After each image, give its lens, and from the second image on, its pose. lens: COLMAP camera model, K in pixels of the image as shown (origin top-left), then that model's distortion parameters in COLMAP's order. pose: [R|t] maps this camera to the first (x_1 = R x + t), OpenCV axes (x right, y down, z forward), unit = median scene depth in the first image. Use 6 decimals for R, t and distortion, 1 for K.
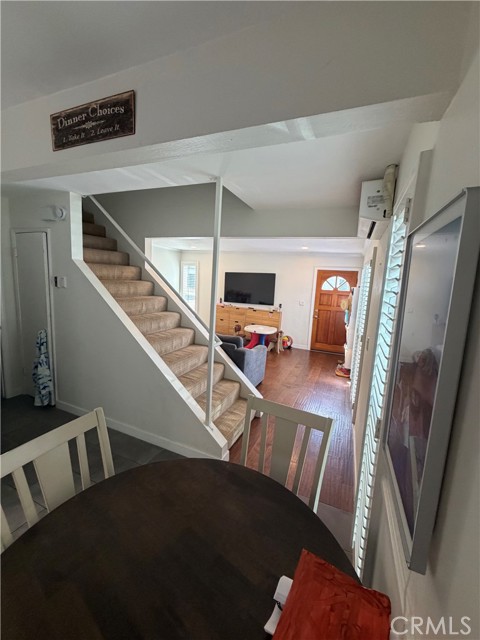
lens RADIAL K [[259.5, 0, 242.3], [0, 259.5, 316.3], [0, 0, 1]] dist [-0.003504, -0.000138]
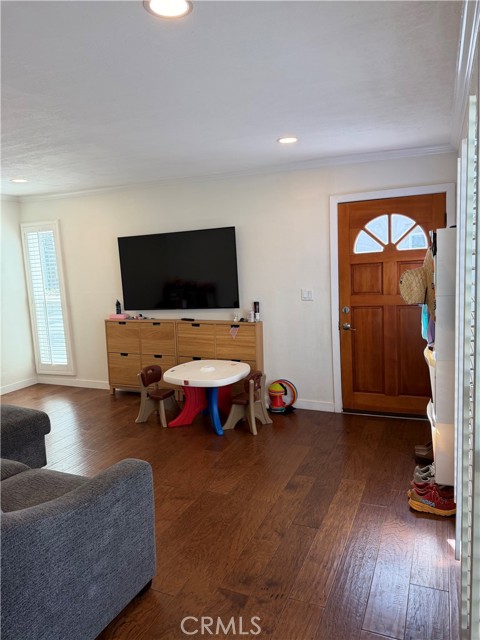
lens RADIAL K [[456.9, 0, 237.3], [0, 456.9, 321.3], [0, 0, 1]] dist [0.005331, -0.014024]
pose [[0.994341, -0.103458, -0.024125, 0.140668], [0.103296, 0.994620, -0.007839, -0.016518], [0.024806, 0.005303, 0.999678, 0.322691]]
